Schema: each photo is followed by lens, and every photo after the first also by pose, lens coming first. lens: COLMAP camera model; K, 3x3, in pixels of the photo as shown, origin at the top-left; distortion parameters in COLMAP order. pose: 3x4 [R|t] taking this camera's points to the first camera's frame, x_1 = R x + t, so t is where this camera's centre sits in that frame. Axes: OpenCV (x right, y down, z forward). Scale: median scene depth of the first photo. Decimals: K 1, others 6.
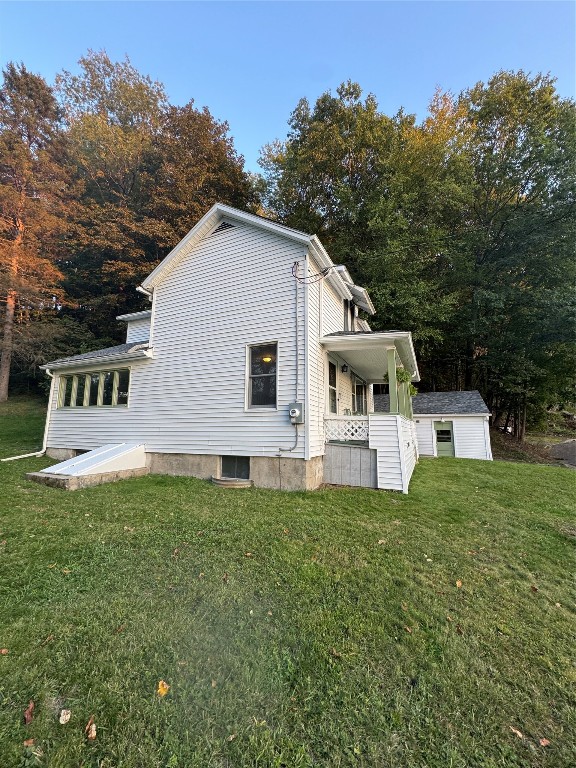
lens RADIAL K [[307.6, 0, 289.4], [0, 307.6, 383.0], [0, 0, 1]] dist [-0.002473, -0.000340]
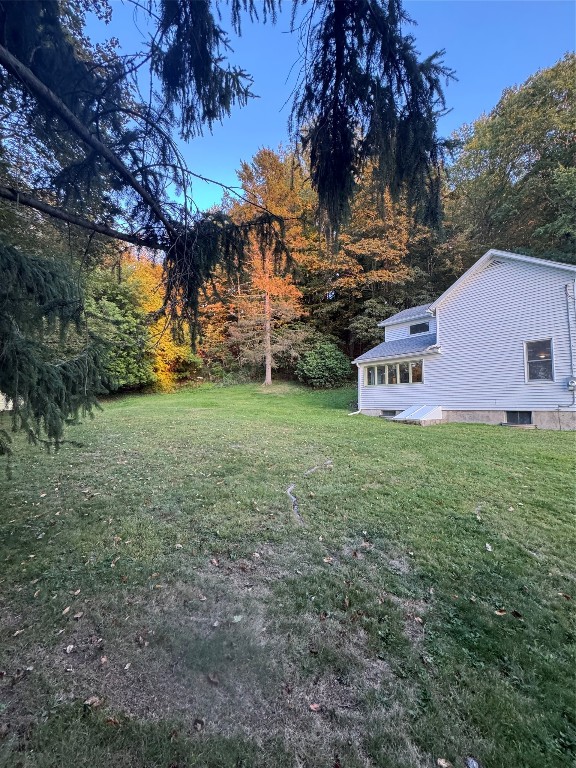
lens RADIAL K [[307.6, 0, 289.4], [0, 307.6, 383.0], [0, 0, 1]] dist [-0.002473, -0.000340]
pose [[0.892937, -0.029029, -0.449245, -0.569281], [0.059361, 0.996798, 0.053578, -0.076672], [0.446251, -0.074509, 0.891801, -1.070803]]
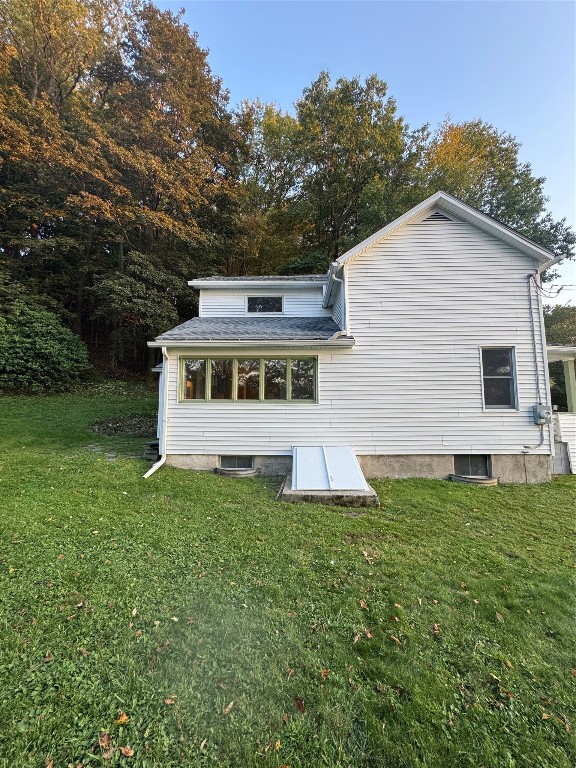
lens RADIAL K [[307.6, 0, 289.4], [0, 307.6, 383.0], [0, 0, 1]] dist [-0.002473, -0.000340]
pose [[0.920431, 0.033379, 0.389476, -1.242048], [-0.055577, 0.997400, 0.045863, -0.015544], [-0.386933, -0.063860, 0.919894, 0.332797]]
